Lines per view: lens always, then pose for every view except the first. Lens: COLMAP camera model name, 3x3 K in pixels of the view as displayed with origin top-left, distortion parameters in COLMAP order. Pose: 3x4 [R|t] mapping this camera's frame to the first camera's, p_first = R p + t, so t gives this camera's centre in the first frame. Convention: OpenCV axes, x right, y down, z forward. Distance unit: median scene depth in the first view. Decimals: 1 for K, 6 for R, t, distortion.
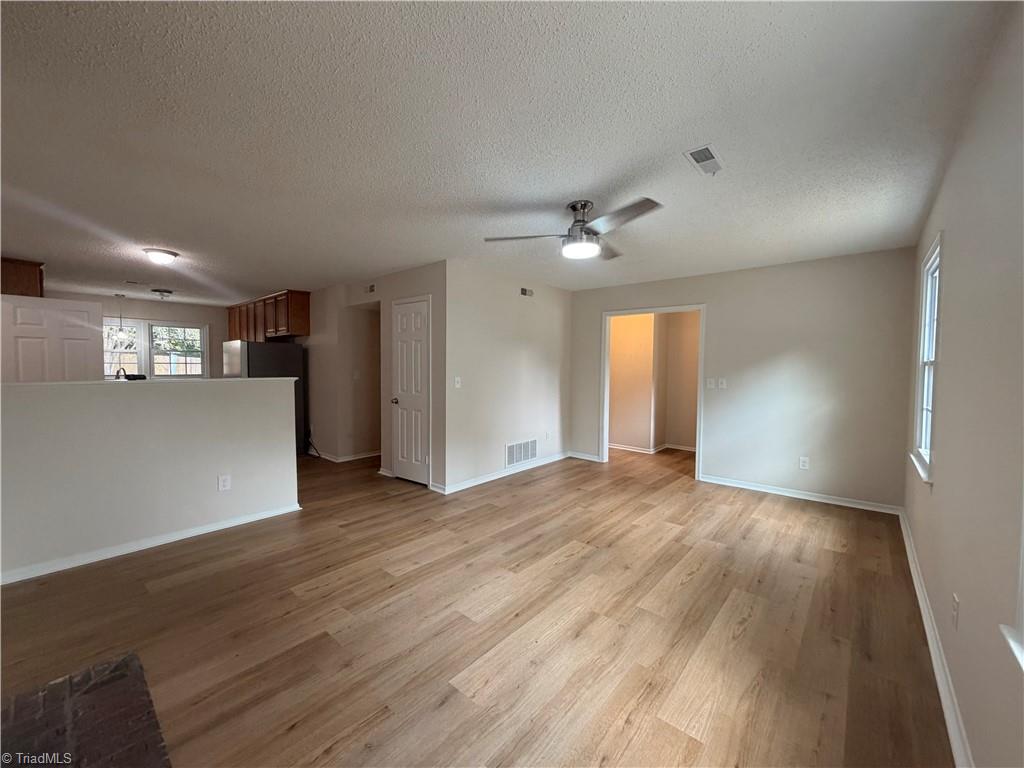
lens RADIAL K [[408.0, 0, 508.0], [0, 408.0, 384.3], [0, 0, 1]] dist [0.000374, -0.000402]
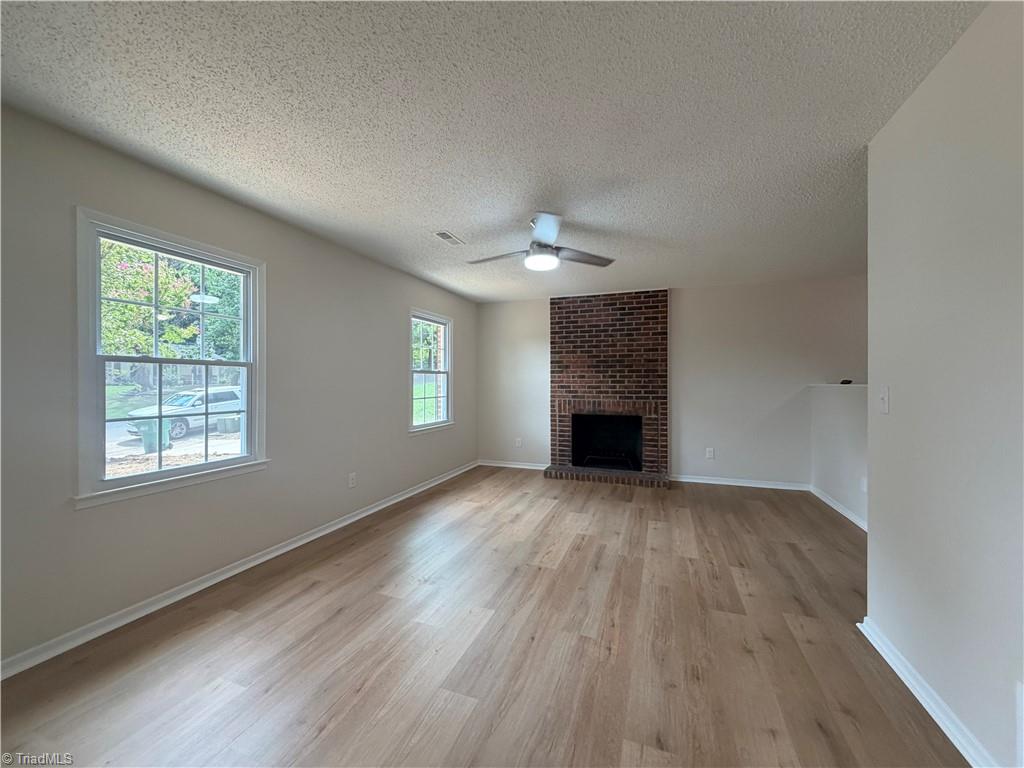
lens RADIAL K [[408.0, 0, 508.0], [0, 408.0, 384.3], [0, 0, 1]] dist [0.000374, -0.000402]
pose [[-0.937281, -0.002381, -0.348565, 0.567136], [-0.019679, 0.998743, 0.046093, -0.048104], [0.348018, 0.050062, -0.936150, 1.774076]]
